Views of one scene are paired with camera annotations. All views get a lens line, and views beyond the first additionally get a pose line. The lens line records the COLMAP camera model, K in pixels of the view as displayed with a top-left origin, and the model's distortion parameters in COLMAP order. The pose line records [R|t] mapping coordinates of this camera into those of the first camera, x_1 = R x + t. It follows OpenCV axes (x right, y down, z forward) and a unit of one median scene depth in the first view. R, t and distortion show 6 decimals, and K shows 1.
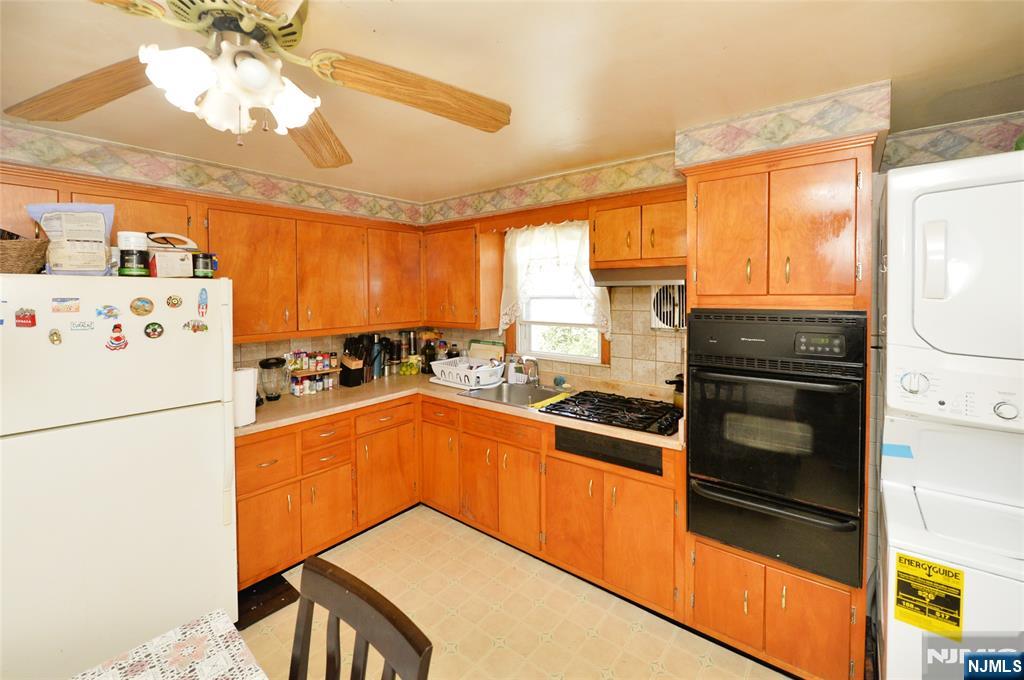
lens RADIAL K [[428.2, 0, 510.8], [0, 428.2, 293.2], [0, 0, 1]] dist [-0.000589, -0.000131]
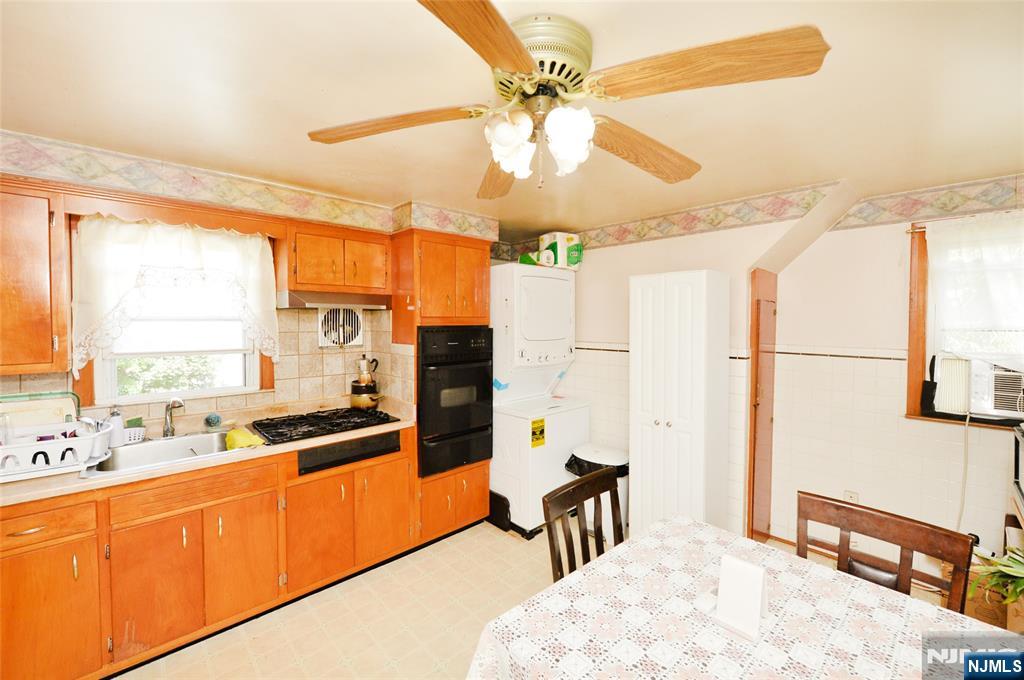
lens RADIAL K [[417.5, 0, 509.5], [0, 417.5, 321.2], [0, 0, 1]] dist [-0.000755, -0.000063]
pose [[0.130526, 0.001268, 0.991444, -0.748788], [-0.004180, 0.999991, -0.000728, 0.015258], [-0.991436, -0.004050, 0.130530, 0.403206]]
